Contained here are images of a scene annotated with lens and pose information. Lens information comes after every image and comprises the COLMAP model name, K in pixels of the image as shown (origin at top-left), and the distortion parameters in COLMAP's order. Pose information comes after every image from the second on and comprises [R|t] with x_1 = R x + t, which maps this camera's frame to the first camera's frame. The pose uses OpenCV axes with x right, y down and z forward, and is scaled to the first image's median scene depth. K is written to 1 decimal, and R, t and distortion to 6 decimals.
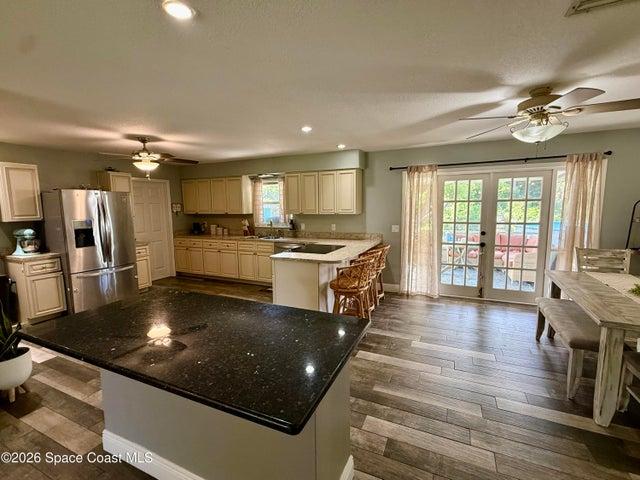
lens RADIAL K [[294.0, 0, 320.0], [0, 294.0, 240.0], [0, 0, 1]] dist [0.001481, 0.000190]
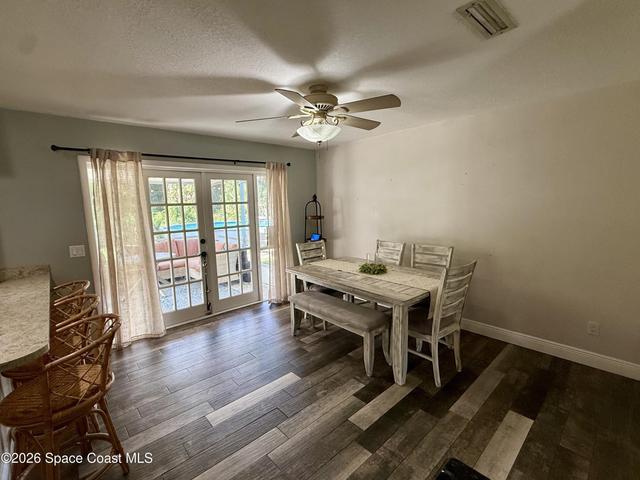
lens RADIAL K [[294.0, 0, 320.0], [0, 294.0, 240.0], [0, 0, 1]] dist [0.001481, 0.000190]
pose [[0.391989, -0.113157, 0.912984, -0.096770], [0.129117, 0.989351, 0.067186, -0.039164], [-0.910864, 0.091546, 0.402425, 0.326667]]
